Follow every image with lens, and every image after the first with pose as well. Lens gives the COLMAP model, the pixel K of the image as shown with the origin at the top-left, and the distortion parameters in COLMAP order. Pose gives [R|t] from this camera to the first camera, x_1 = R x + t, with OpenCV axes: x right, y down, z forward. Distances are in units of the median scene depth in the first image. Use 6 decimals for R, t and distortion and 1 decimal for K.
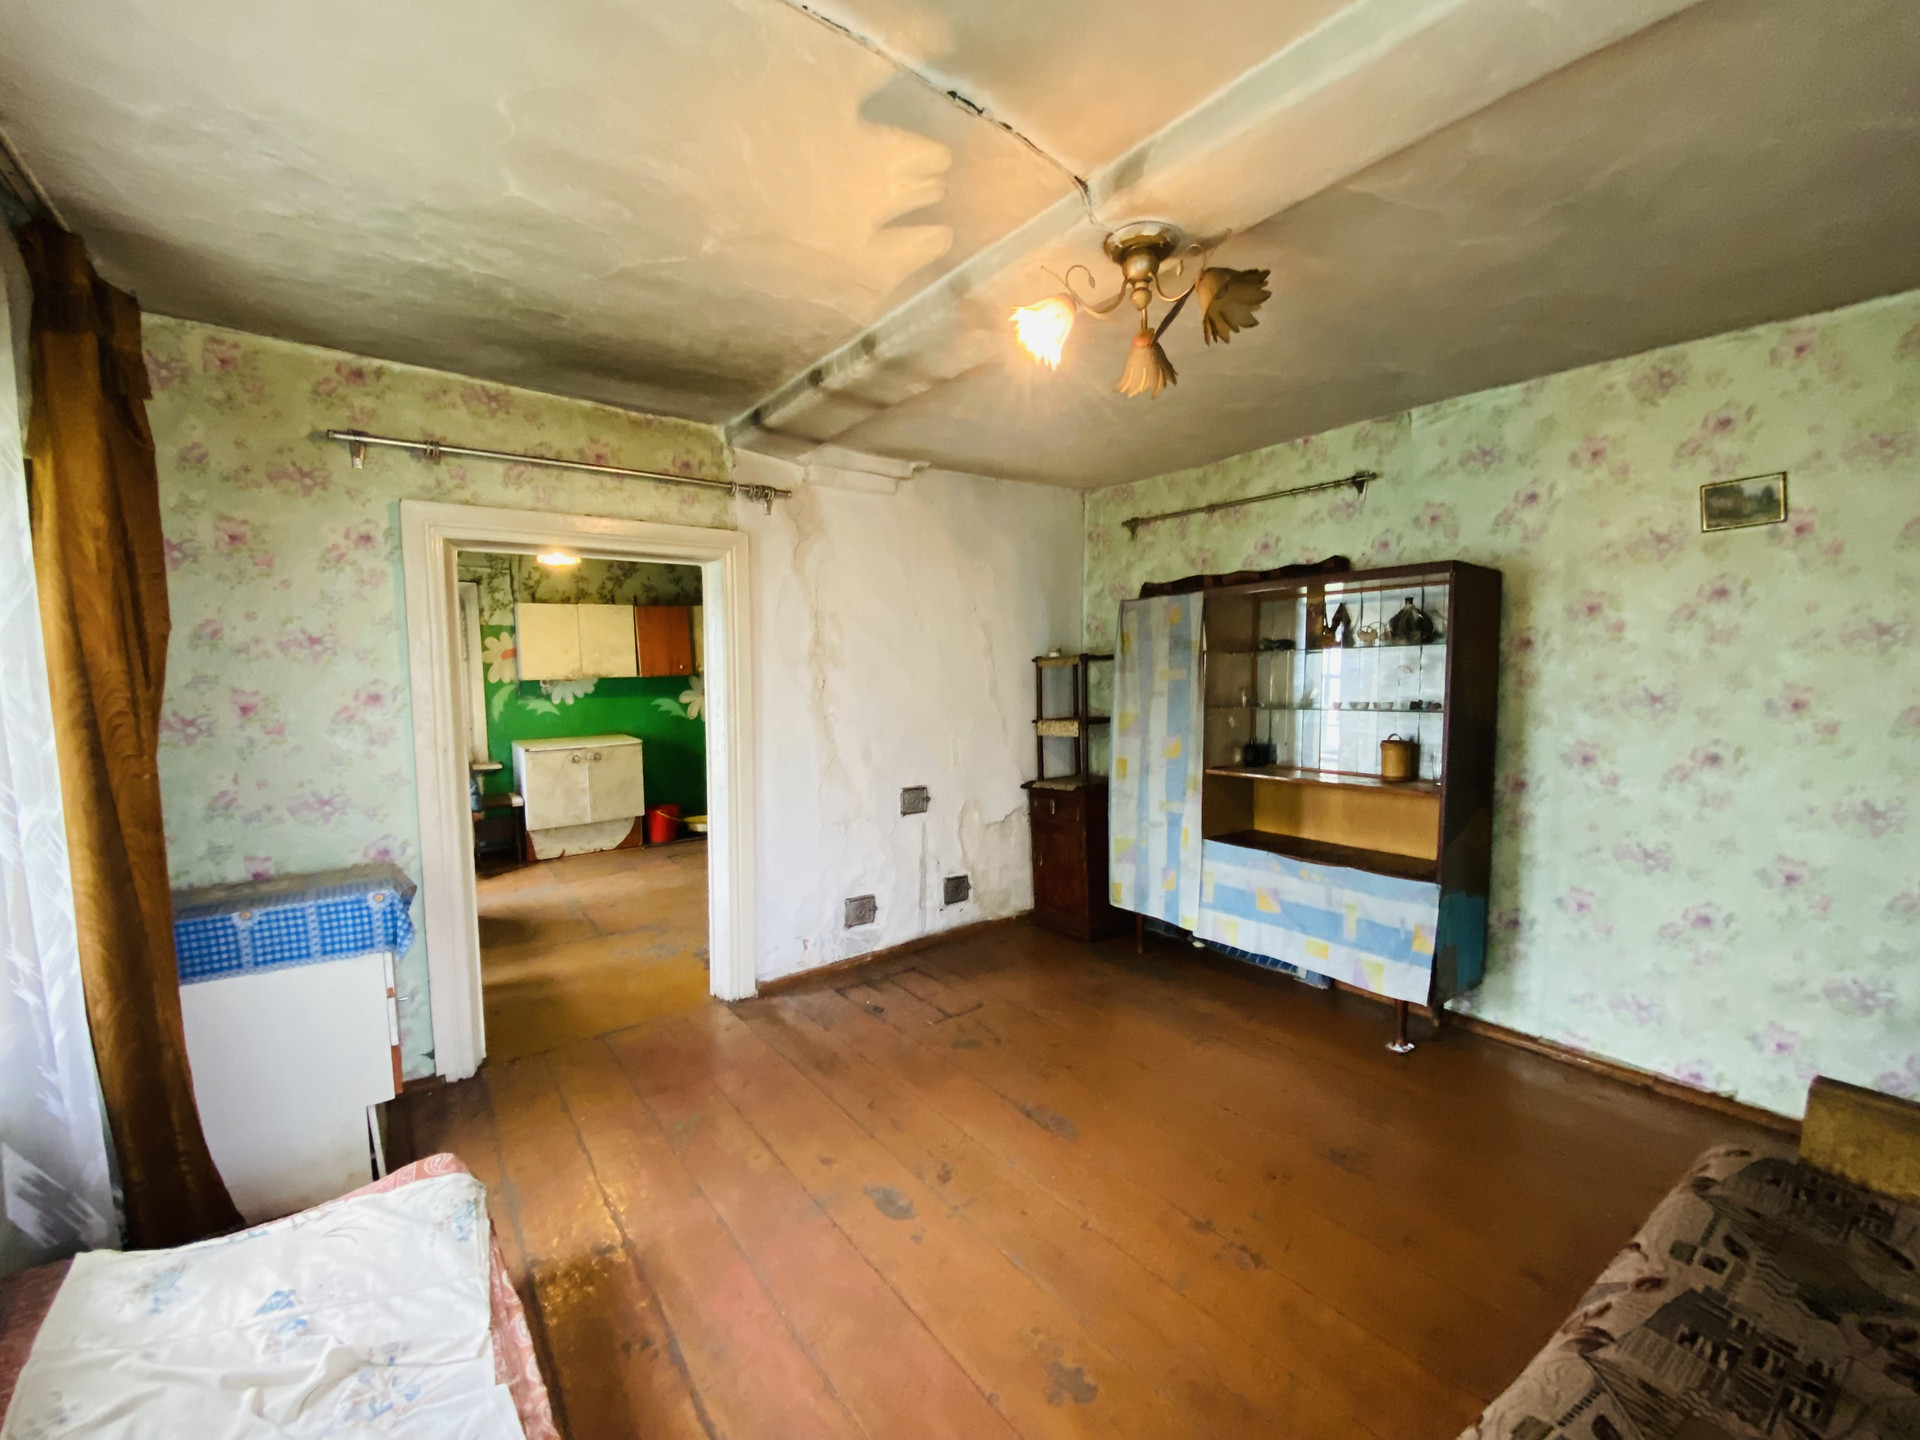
lens RADIAL K [[760.3, 0, 970.7], [0, 760.3, 731.2], [0, 0, 1]] dist [-0.008463, -0.010774]
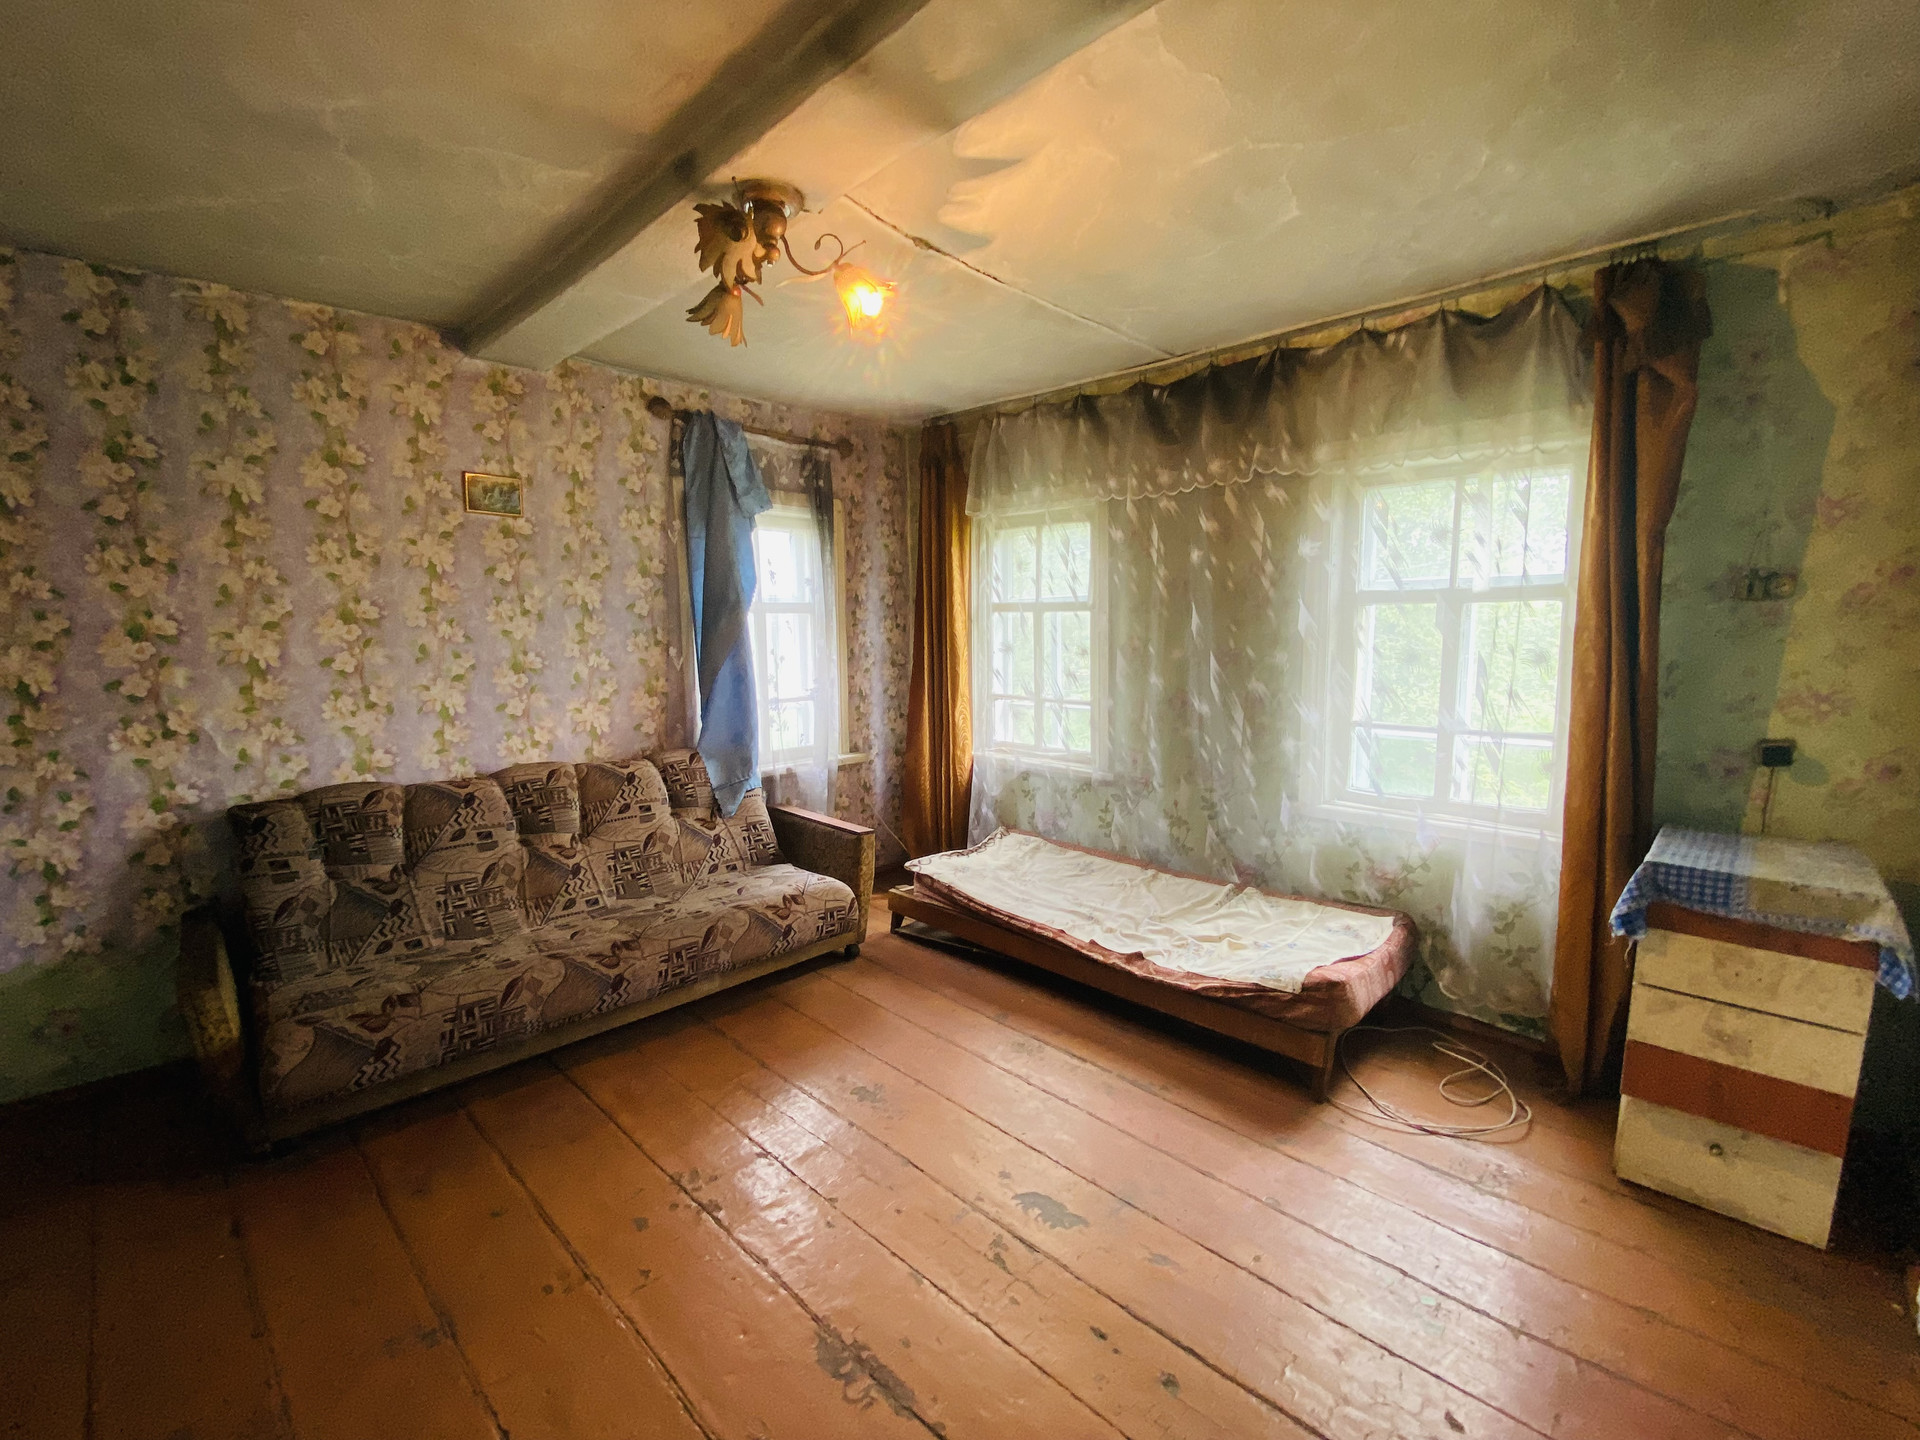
lens RADIAL K [[760.3, 0, 952.5], [0, 760.3, 729.5], [0, 0, 1]] dist [-0.008463, -0.010774]
pose [[-0.986878, 0.030754, -0.158512, 0.157890], [0.001114, 0.982967, 0.183776, -0.106250], [0.161464, 0.181188, -0.970103, 2.104353]]
